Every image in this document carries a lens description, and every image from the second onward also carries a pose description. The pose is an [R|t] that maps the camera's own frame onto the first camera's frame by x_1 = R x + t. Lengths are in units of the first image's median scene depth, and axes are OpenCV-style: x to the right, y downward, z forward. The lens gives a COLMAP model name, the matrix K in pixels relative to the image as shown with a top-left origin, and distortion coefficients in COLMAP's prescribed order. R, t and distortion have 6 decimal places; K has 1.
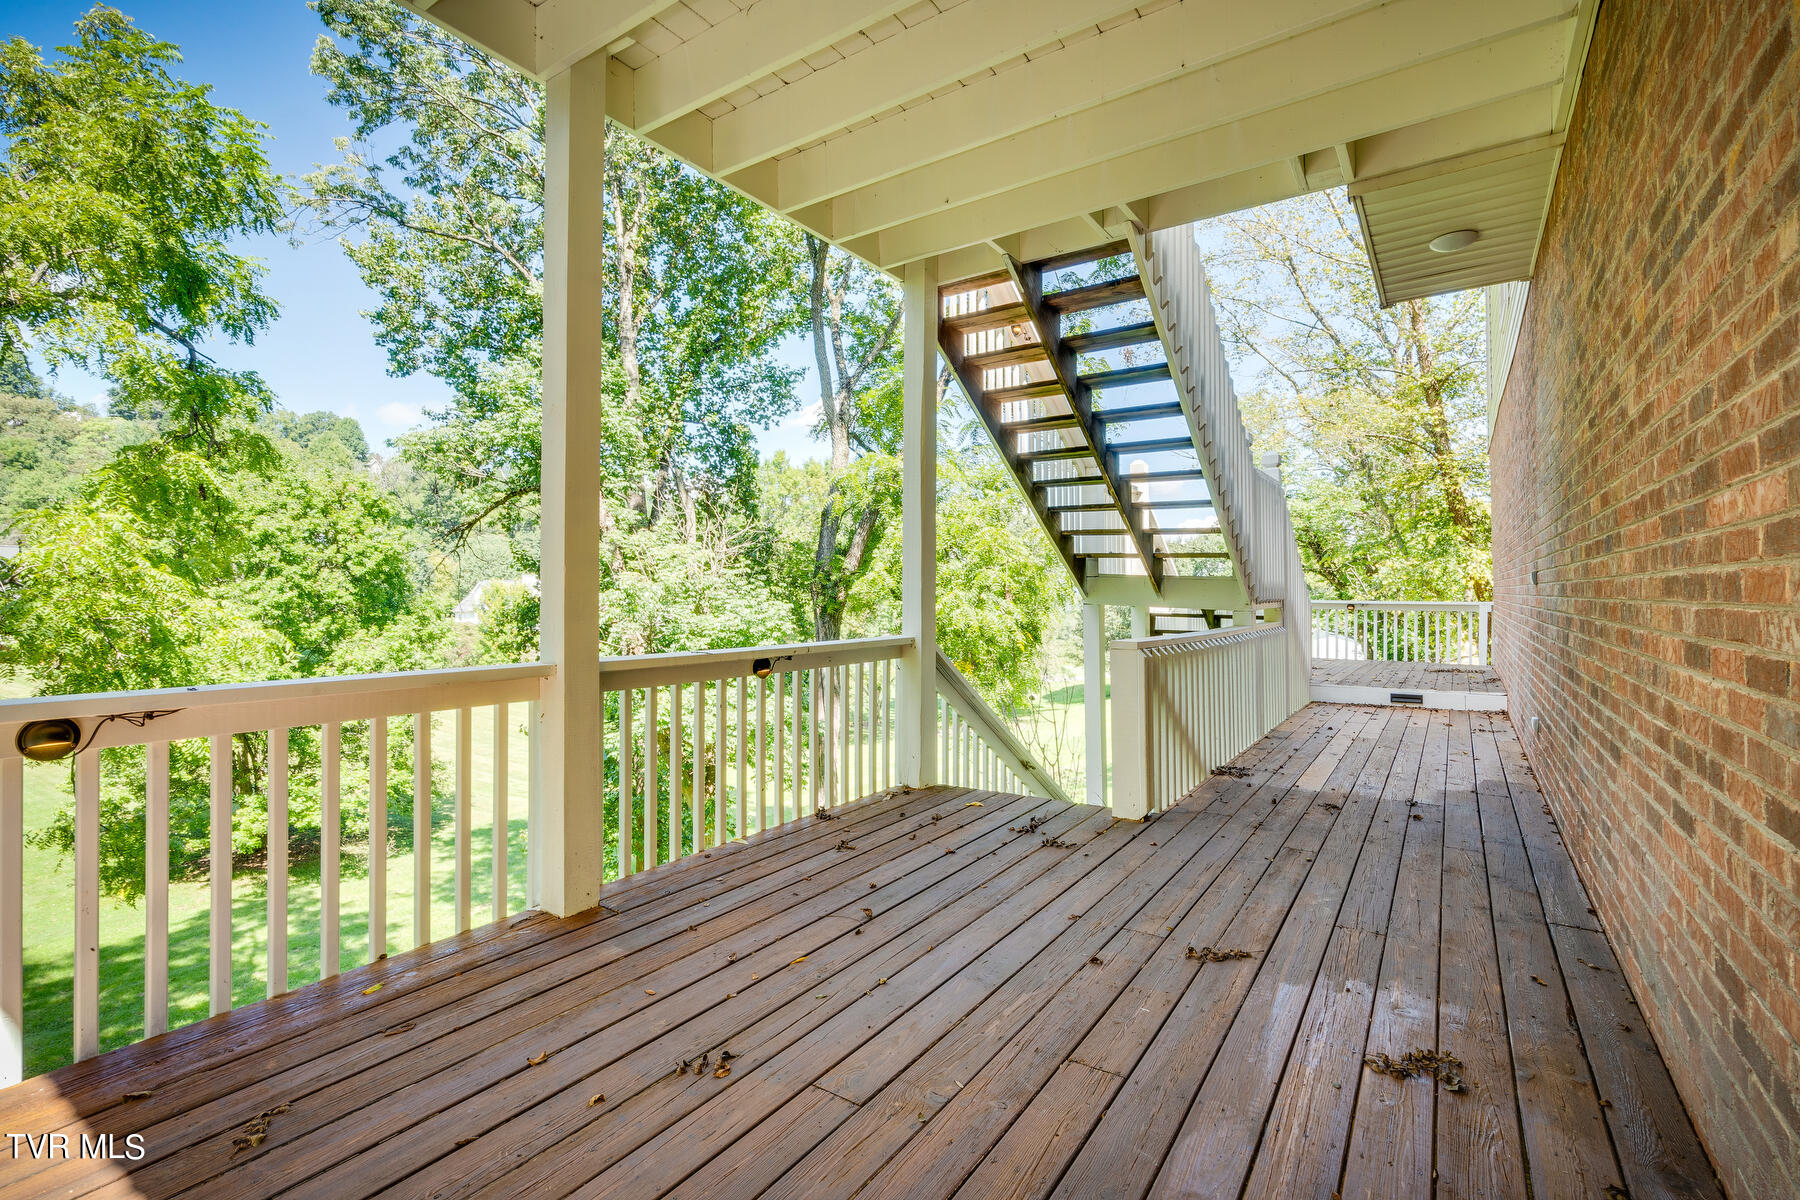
lens RADIAL K [[811.1, 0, 902.7], [0, 811.1, 592.9], [0, 0, 1]] dist [-0.008061, 0.002486]
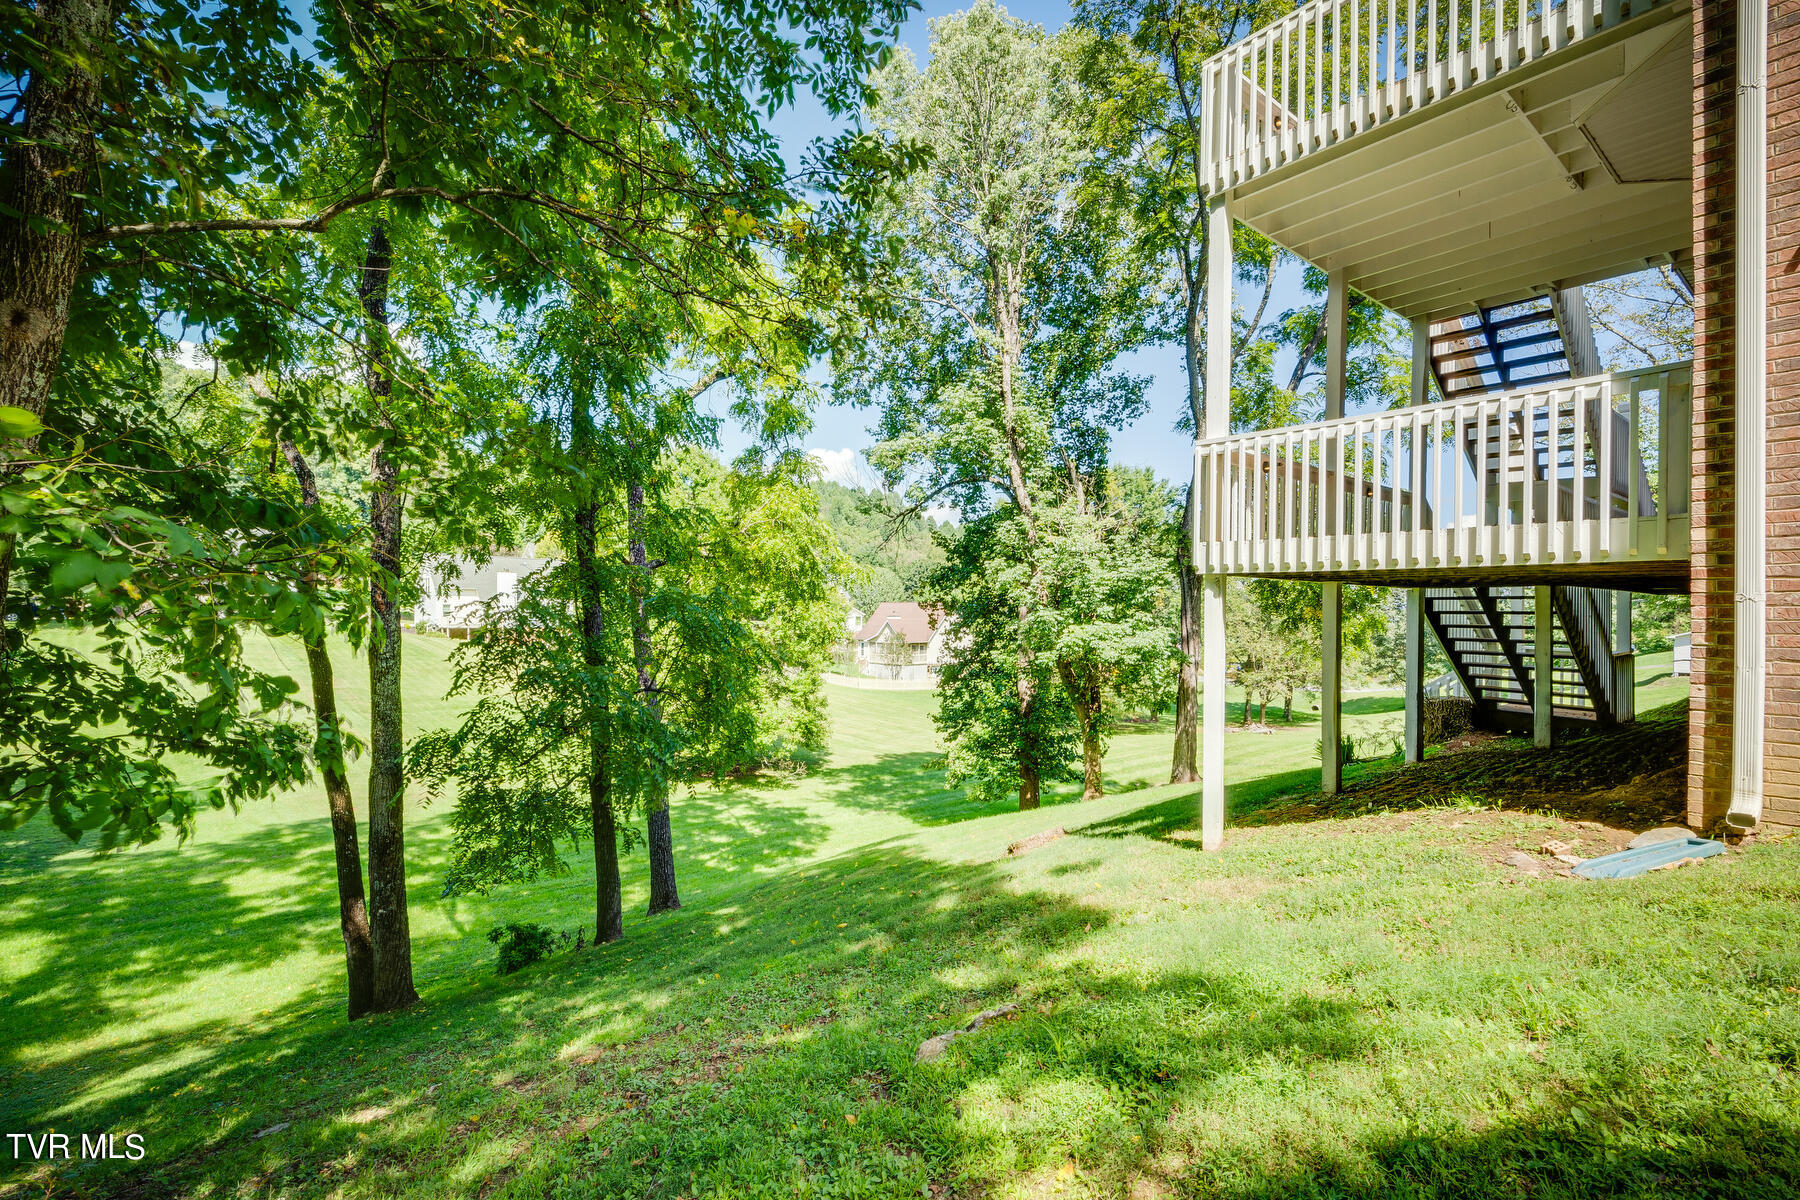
lens RADIAL K [[811.1, 0, 895.1], [0, 811.1, 610.5], [0, 0, 1]] dist [-0.008061, 0.002486]
pose [[0.954040, 0.008298, -0.299565, -0.123793], [-0.007469, 0.999964, 0.003910, 0.068017], [0.299586, -0.001493, 0.954068, -0.265004]]
